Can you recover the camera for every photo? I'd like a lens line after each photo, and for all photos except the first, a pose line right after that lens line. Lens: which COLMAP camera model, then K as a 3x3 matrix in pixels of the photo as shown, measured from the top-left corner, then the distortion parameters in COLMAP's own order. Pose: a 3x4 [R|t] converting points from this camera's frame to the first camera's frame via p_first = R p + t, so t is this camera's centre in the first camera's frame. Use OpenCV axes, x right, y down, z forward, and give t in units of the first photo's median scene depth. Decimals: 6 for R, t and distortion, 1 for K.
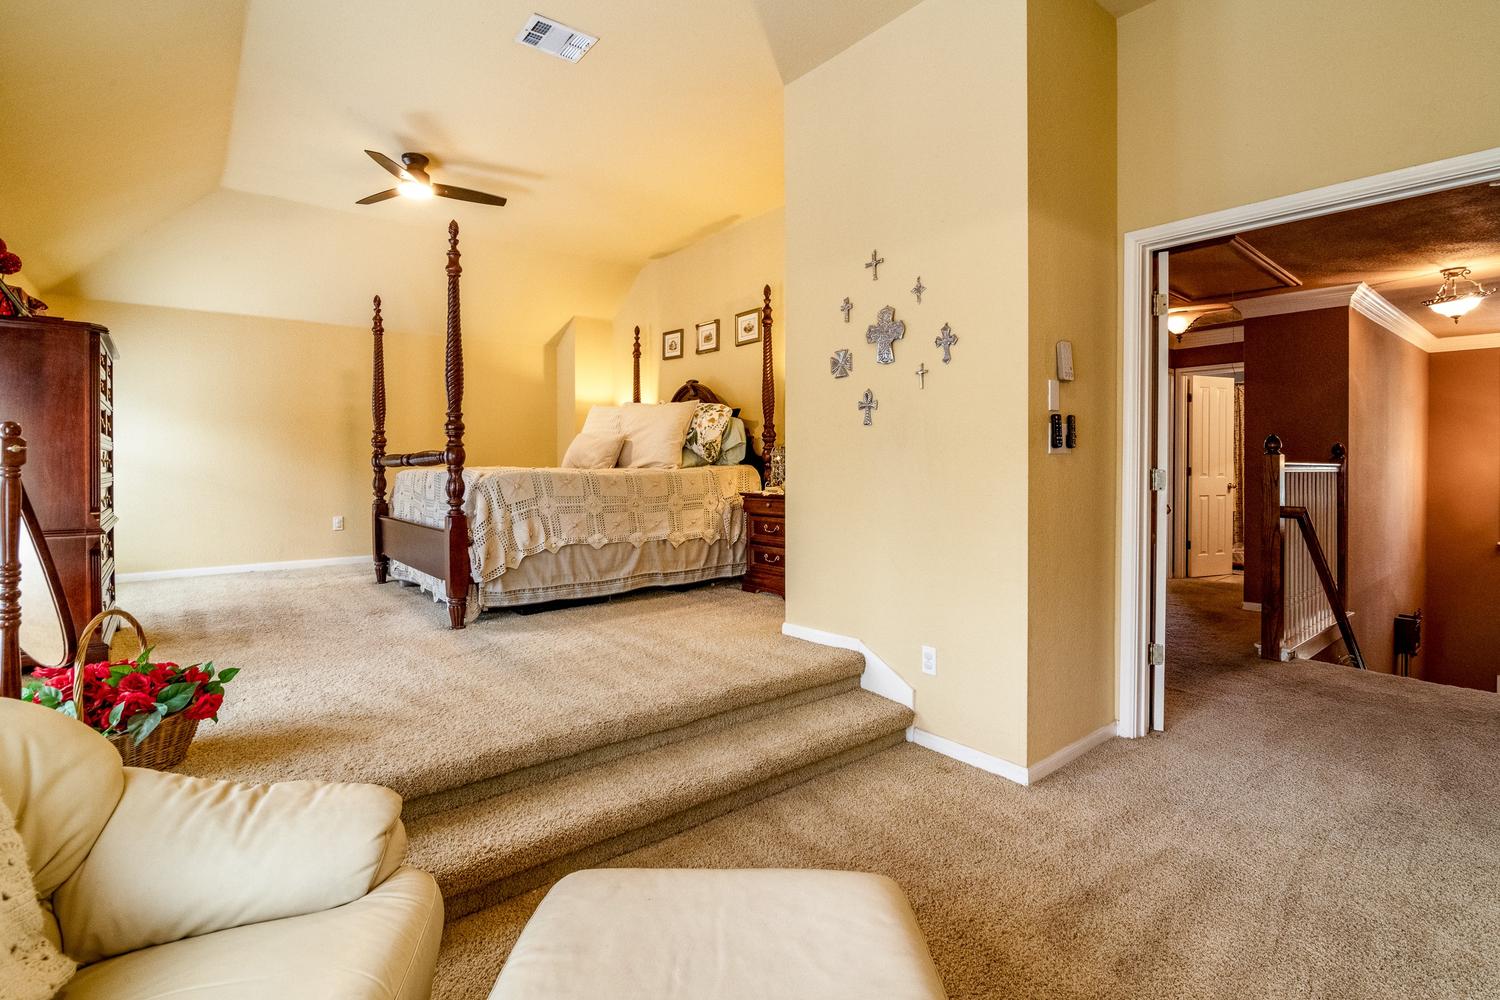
lens RADIAL K [[705.0, 0, 746.7], [0, 705.0, 465.6], [0, 0, 1]] dist [-0.022491, 0.000001]
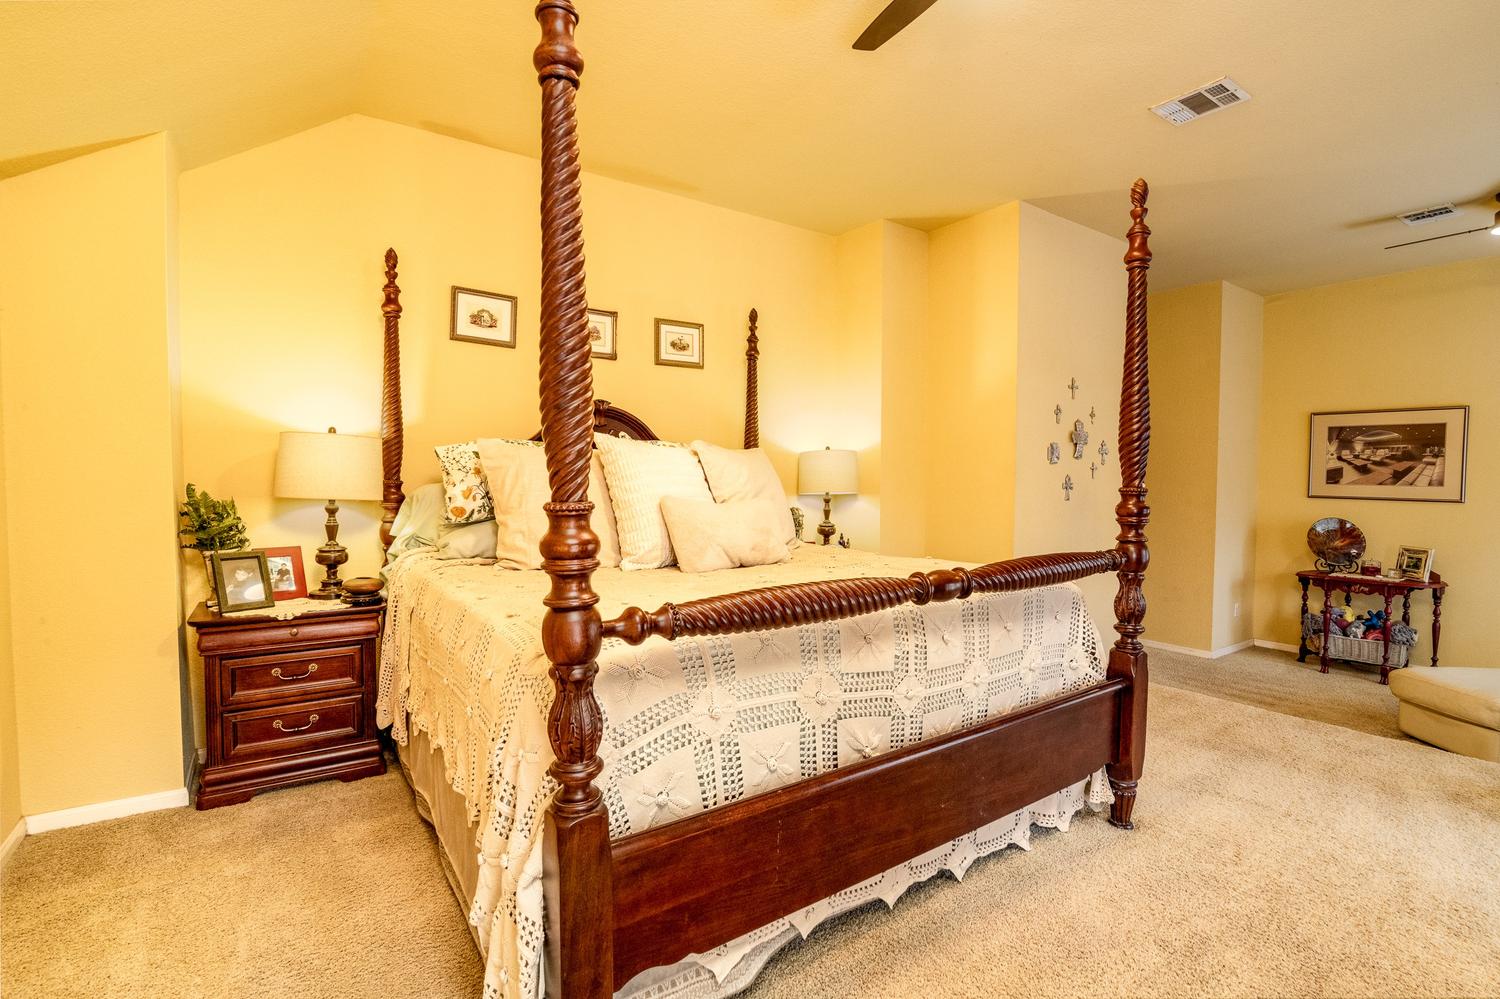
lens RADIAL K [[705.0, 0, 746.7], [0, 705.0, 465.1], [0, 0, 1]] dist [-0.022491, 0.000001]
pose [[0.064557, 0.018176, 0.997749, -0.777885], [-0.003034, 0.999833, -0.018018, -0.062279], [-0.997909, -0.001864, 0.064601, 0.955131]]
